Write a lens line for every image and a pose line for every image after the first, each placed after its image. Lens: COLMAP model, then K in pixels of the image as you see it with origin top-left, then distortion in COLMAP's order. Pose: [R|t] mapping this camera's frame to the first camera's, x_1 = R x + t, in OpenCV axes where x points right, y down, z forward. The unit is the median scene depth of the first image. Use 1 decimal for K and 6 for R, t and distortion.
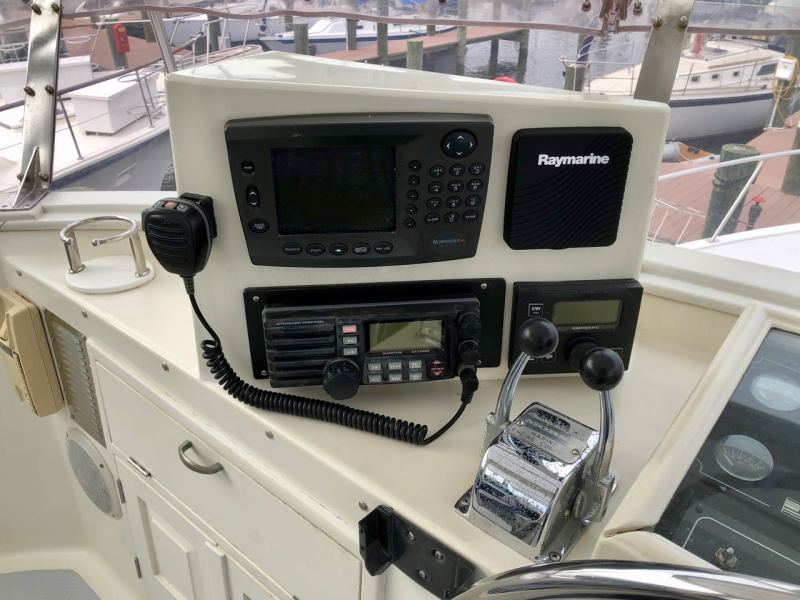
lens RADIAL K [[648.7, 0, 398.2], [0, 648.7, 297.5], [0, 0, 1]] dist [0.048285, -0.073078]
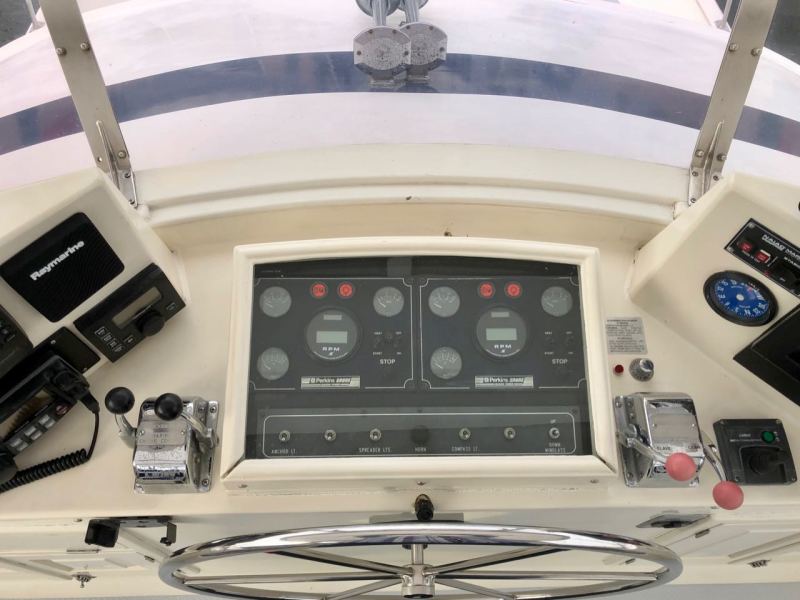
lens RADIAL K [[663.0, 0, 396.5], [0, 663.0, 285.5], [0, 0, 1]] dist [0.052310, -0.069220]
pose [[0.753319, -0.588873, 0.292812, 0.325339], [0.331750, 0.724701, 0.603945, -0.668821], [-0.567848, -0.357823, 0.741290, -0.283690]]
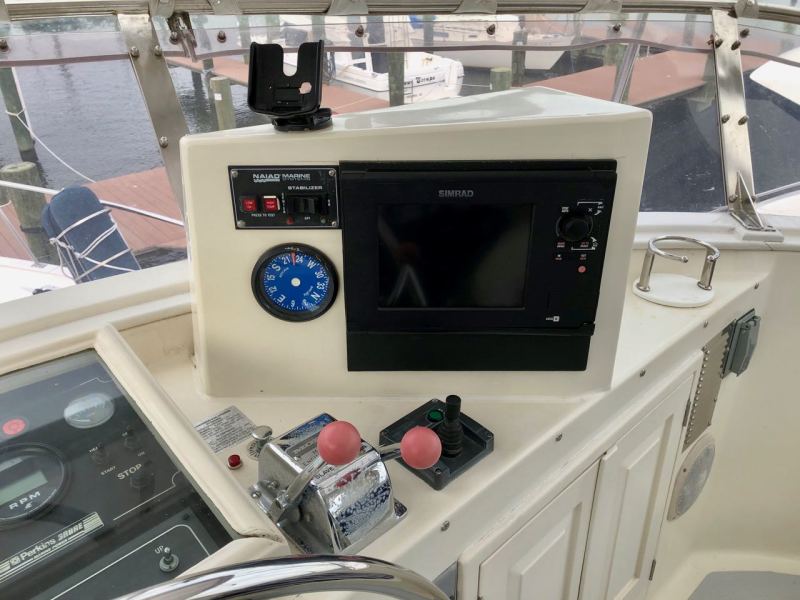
lens RADIAL K [[648.7, 0, 398.2], [0, 648.7, 297.5], [0, 0, 1]] dist [0.048285, -0.073078]
pose [[0.104957, -0.498438, 0.860549, 0.307593], [0.510477, 0.769629, 0.383516, 0.080849], [-0.853462, 0.399038, 0.335219, -0.182277]]
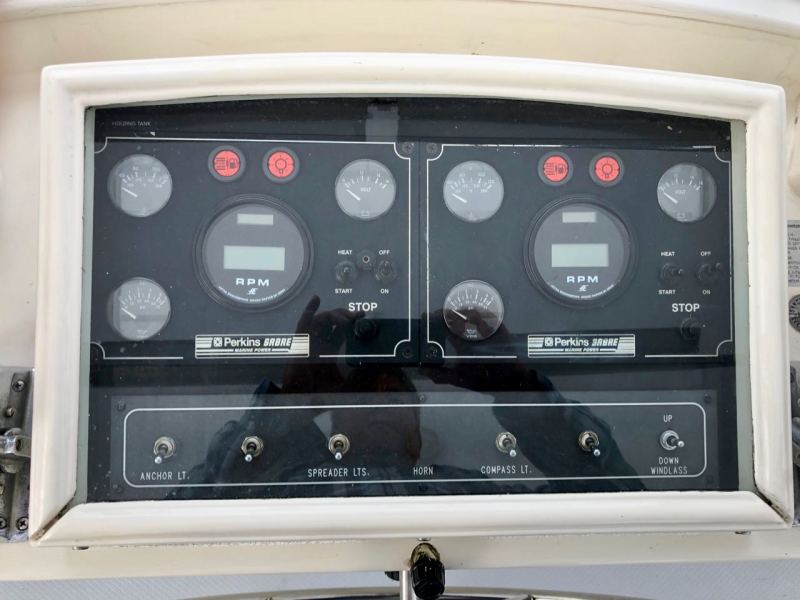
lens RADIAL K [[648.7, 0, 398.2], [0, 648.7, 297.5], [0, 0, 1]] dist [0.048285, -0.073078]
pose [[0.752725, -0.630849, 0.188240, 0.526672], [0.298636, 0.582019, 0.756354, -0.249315], [-0.586704, -0.513111, 0.626494, 0.239715]]
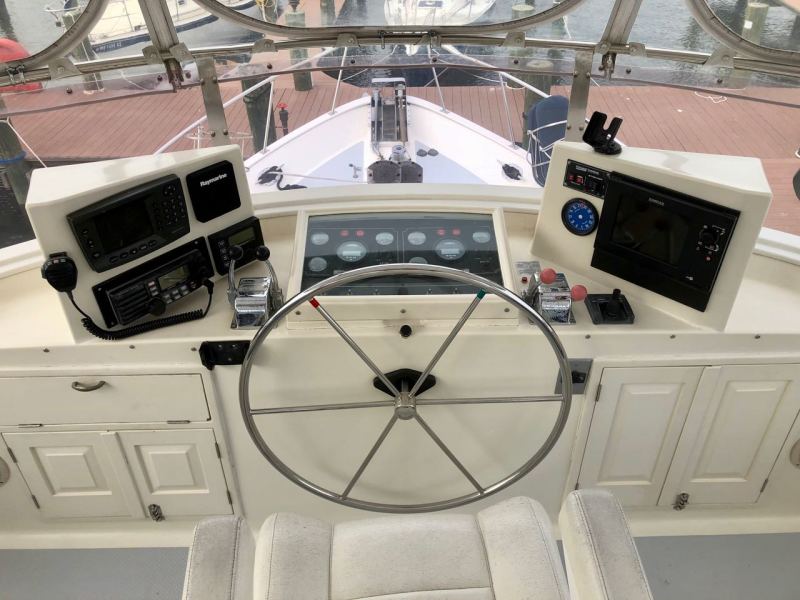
lens RADIAL K [[648.7, 0, 398.2], [0, 648.7, 297.5], [0, 0, 1]] dist [0.048285, -0.073078]
pose [[0.752421, -0.415431, 0.511155, -0.578708], [0.355126, 0.909432, 0.216377, -0.087320], [-0.554750, 0.018718, 0.831806, -1.260424]]
